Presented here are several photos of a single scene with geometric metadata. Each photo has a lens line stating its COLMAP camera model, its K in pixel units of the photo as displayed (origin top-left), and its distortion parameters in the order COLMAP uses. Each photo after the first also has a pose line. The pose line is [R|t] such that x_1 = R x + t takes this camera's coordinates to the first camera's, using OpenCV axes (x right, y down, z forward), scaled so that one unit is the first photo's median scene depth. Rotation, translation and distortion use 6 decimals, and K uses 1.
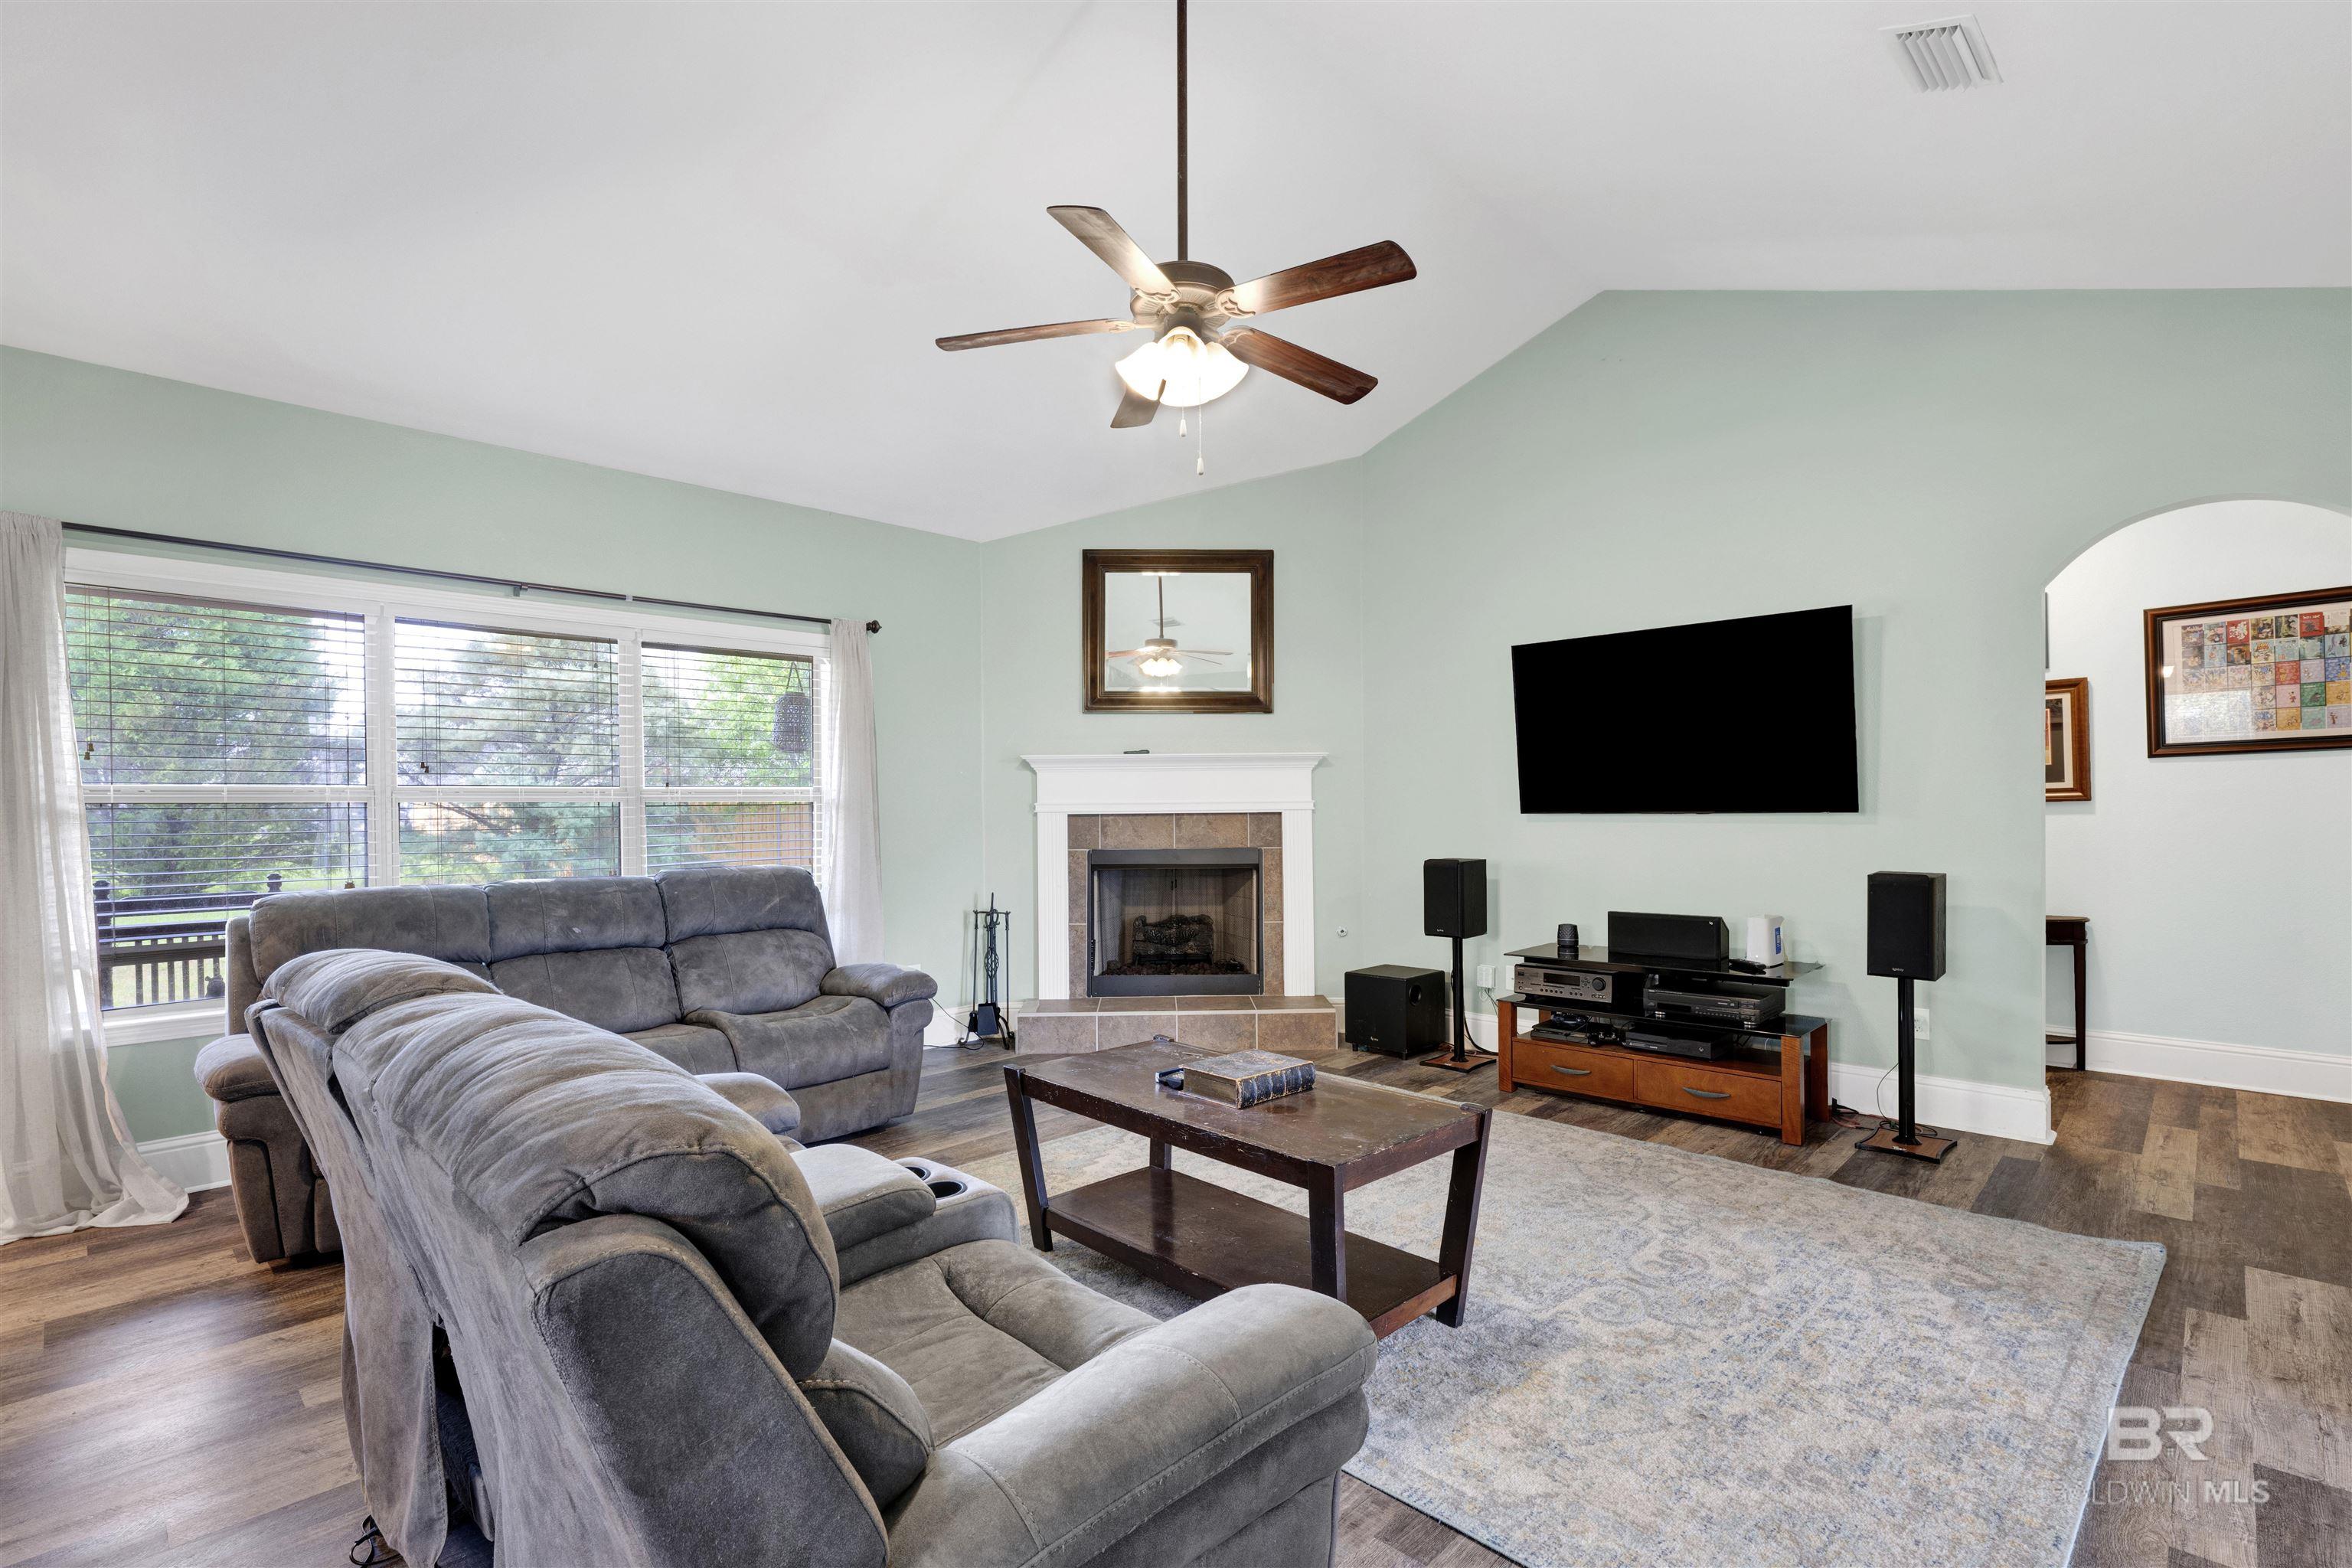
lens RADIAL K [[1067.2, 0, 1189.3], [0, 1067.2, 804.8], [0, 0, 1]] dist [-0.001820, 0.001334]
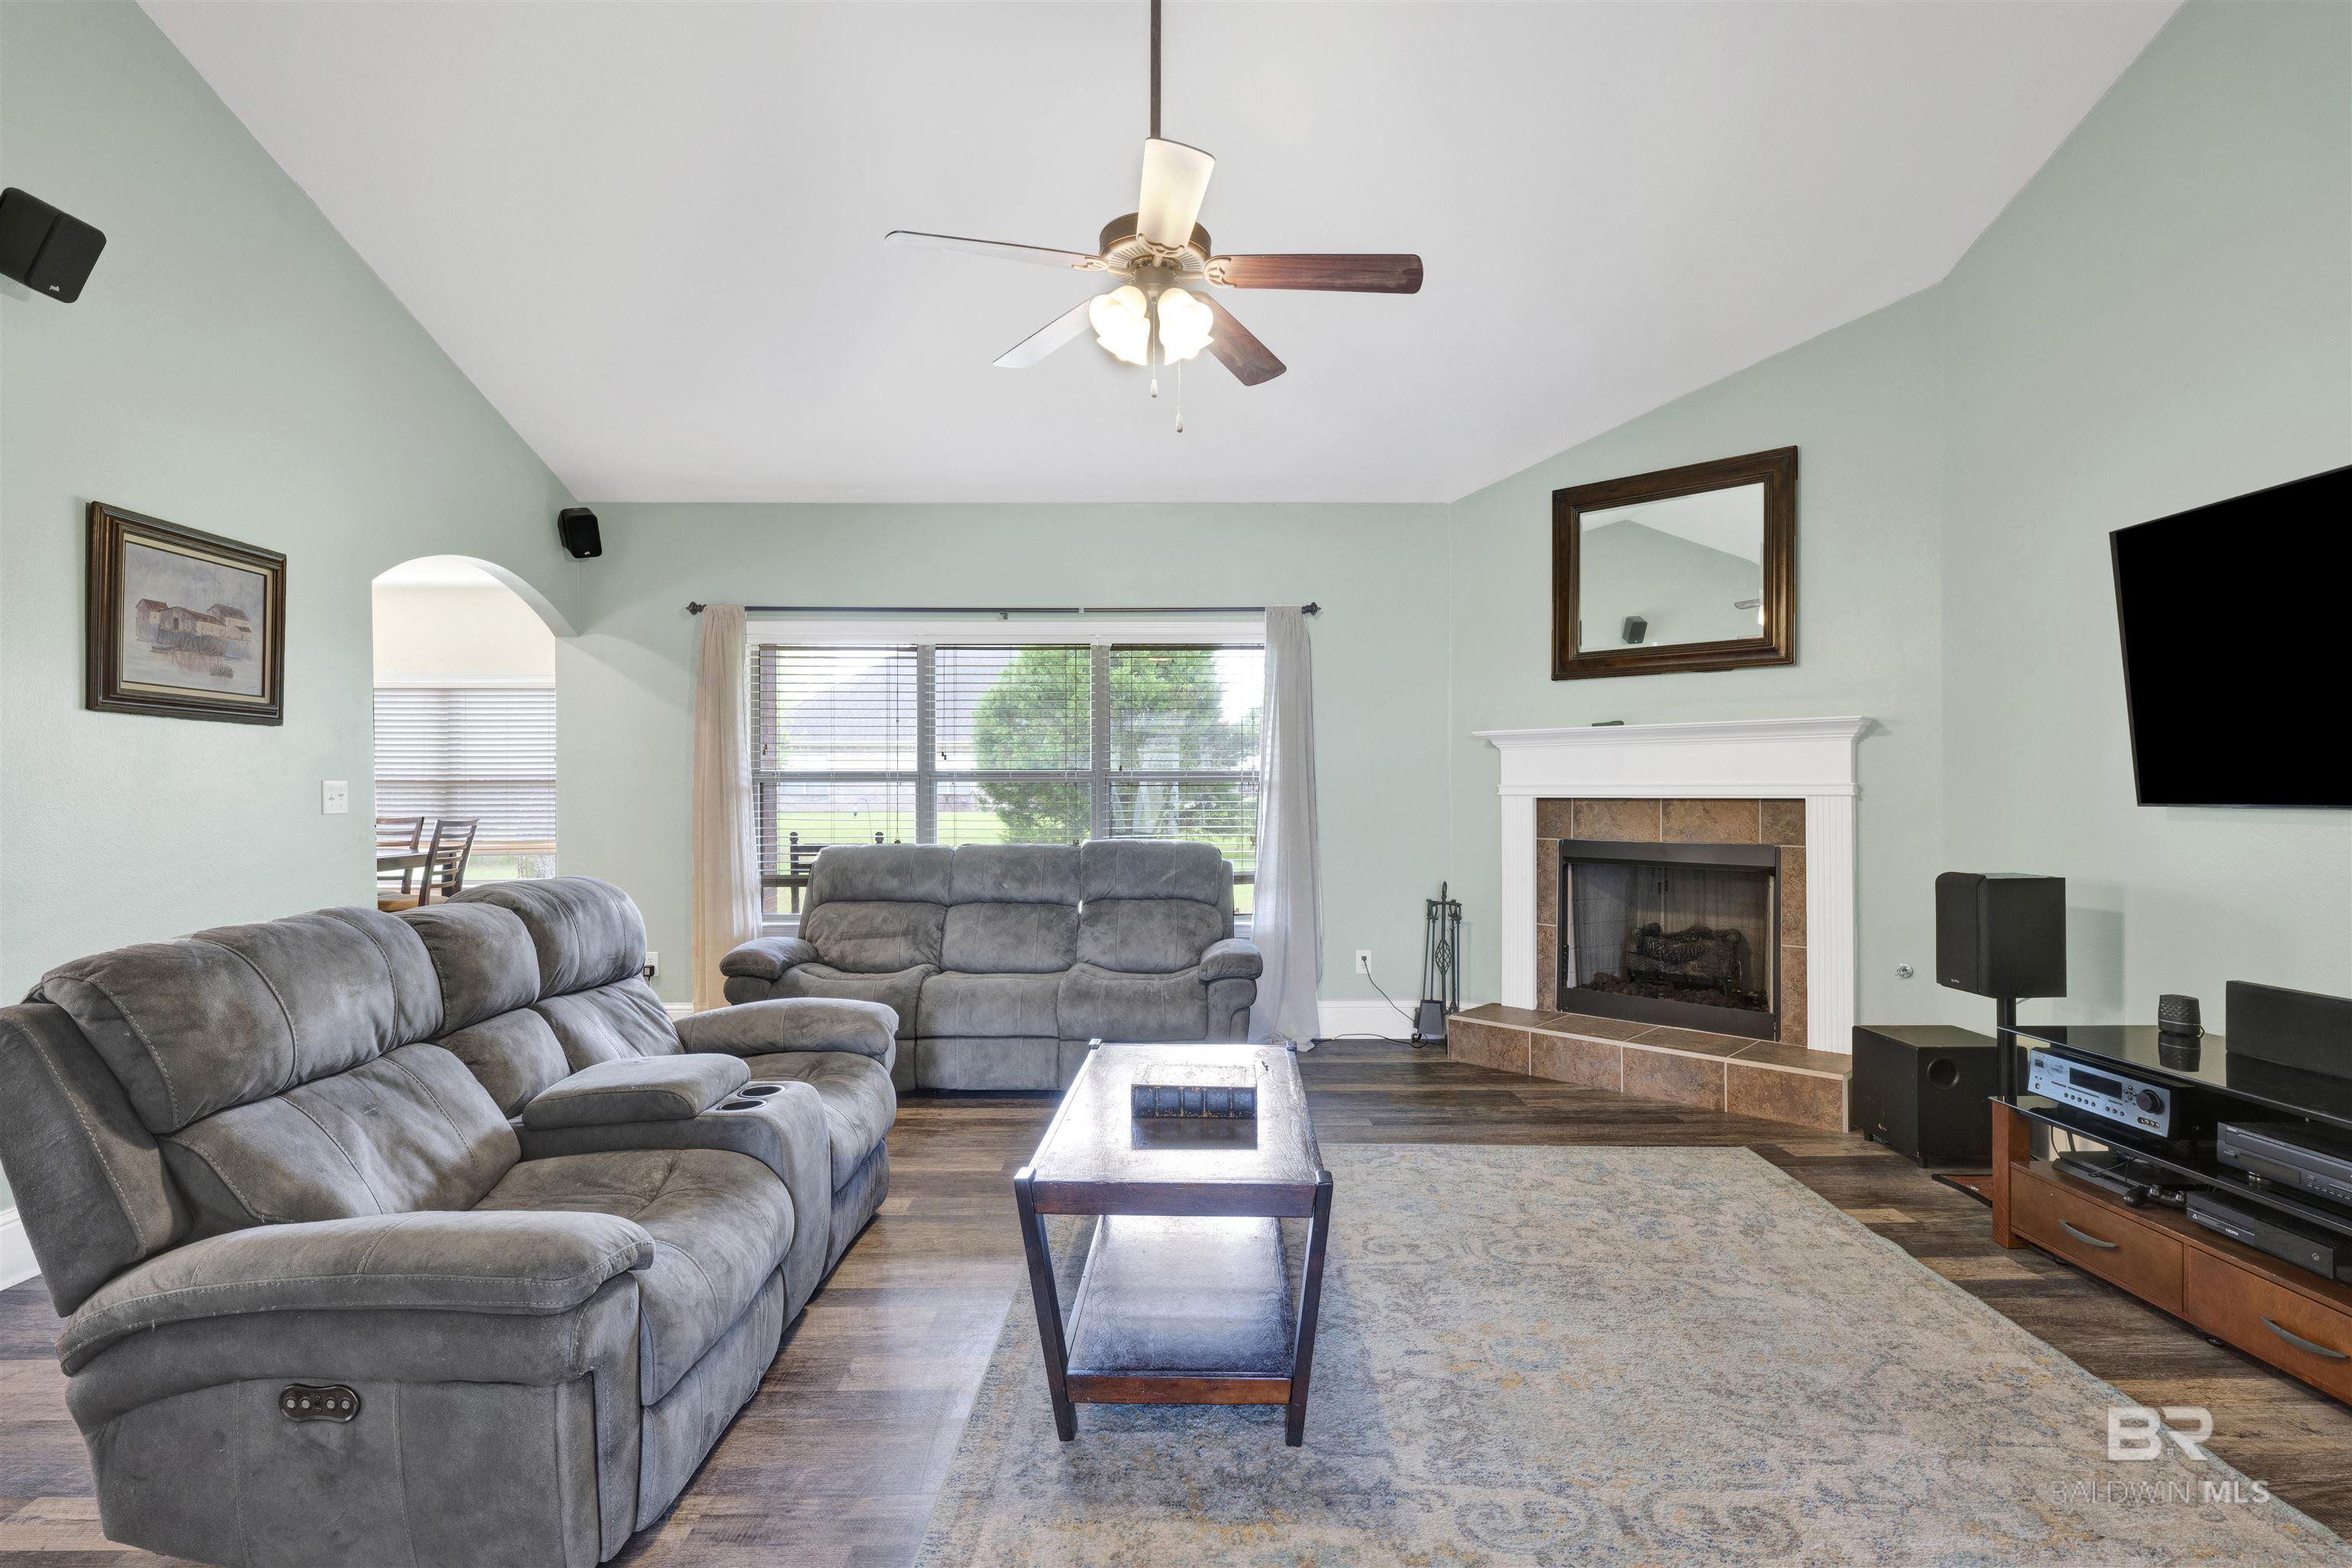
lens RADIAL K [[1133.6, 0, 1203.4], [0, 1133.6, 779.1], [0, 0, 1]] dist [-0.001197, 0.000612]
pose [[0.710014, 0.000813, -0.704187, 0.385336], [-0.004642, 0.999983, -0.003526, -0.002173], [0.704173, 0.005772, 0.710005, 0.169229]]
